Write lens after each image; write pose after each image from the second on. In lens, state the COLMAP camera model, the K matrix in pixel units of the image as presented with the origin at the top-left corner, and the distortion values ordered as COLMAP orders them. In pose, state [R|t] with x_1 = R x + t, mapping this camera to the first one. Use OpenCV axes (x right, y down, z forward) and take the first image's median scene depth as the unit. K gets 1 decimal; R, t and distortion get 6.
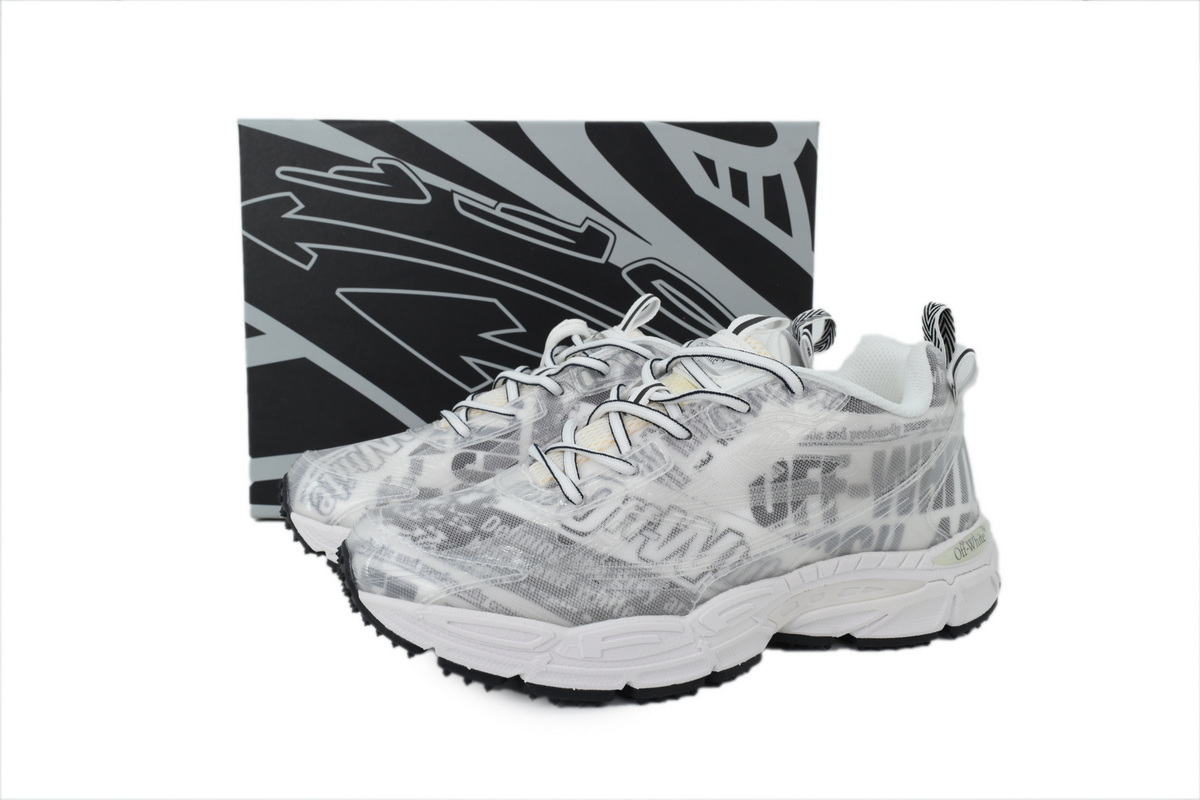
lens RADIAL K [[984.8, 0, 595.6], [0, 984.8, 409.0], [0, 0, 1]] dist [0.007297, -0.016871]
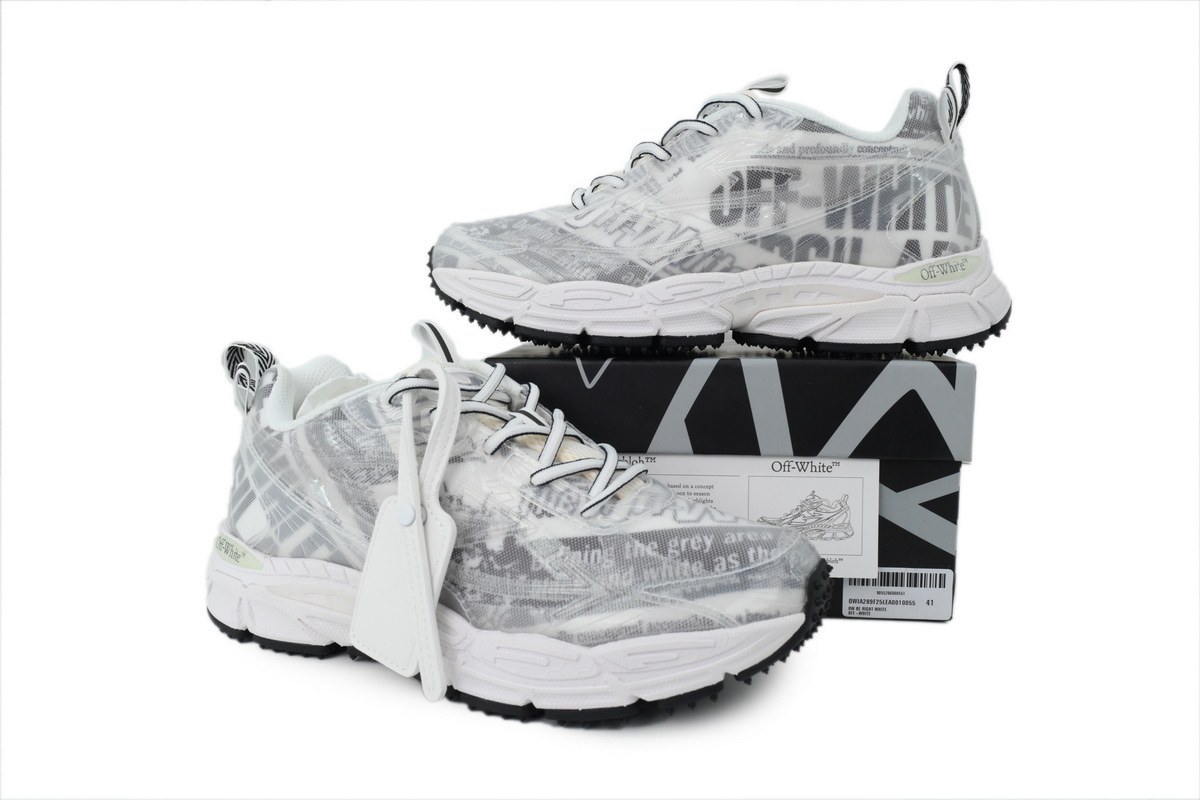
lens RADIAL K [[984.8, 0, 592.4], [0, 984.8, 401.4], [0, 0, 1]] dist [0.007297, -0.016871]
pose [[0.881553, 0.056684, -0.468670, 0.611366], [-0.087980, 0.995099, -0.045133, 0.400362], [0.463815, 0.081021, 0.882219, -0.124085]]
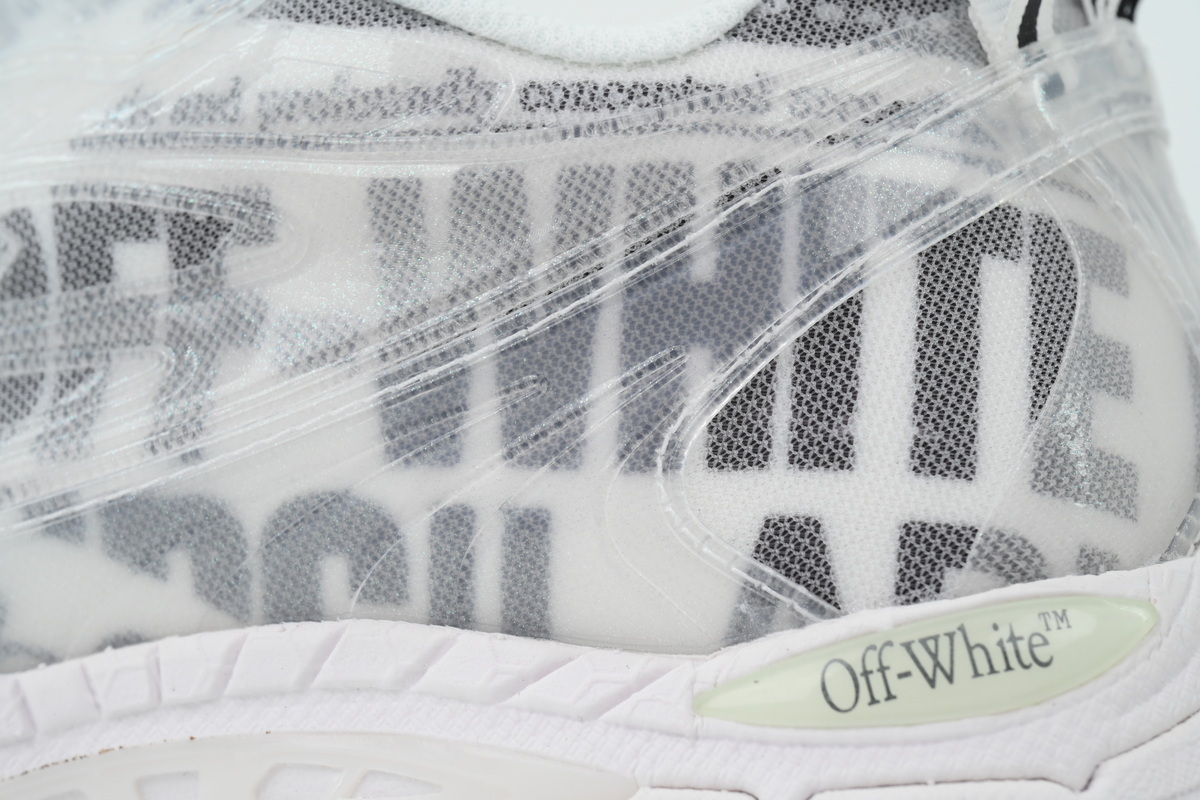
lens RADIAL K [[3293.3, 0, 601.7], [0, 3293.3, 396.9], [0, 0, 1]] dist [-0.017212, 0.000000]
pose [[0.790610, -0.052747, -0.610044, 0.841303], [-0.122361, 0.962579, -0.241806, 0.291994], [0.599970, 0.265820, 0.754570, 0.439527]]
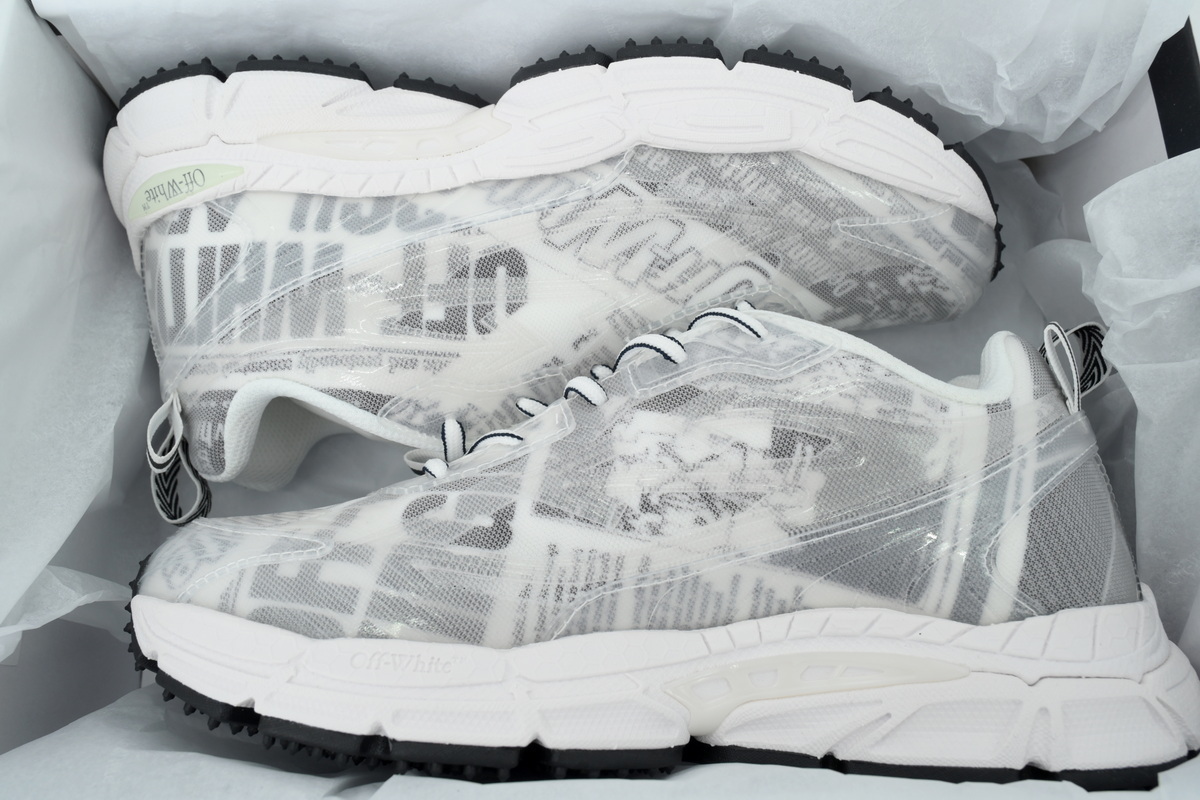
lens RADIAL K [[1025.2, 0, 592.3], [0, 1025.2, 390.4], [0, 0, 1]] dist [-0.002715, -0.000490]
pose [[-0.950983, -0.065228, -0.302285, 0.339779], [0.066313, -0.997776, 0.006685, 0.010768], [-0.302049, -0.013688, 0.953194, 0.237121]]
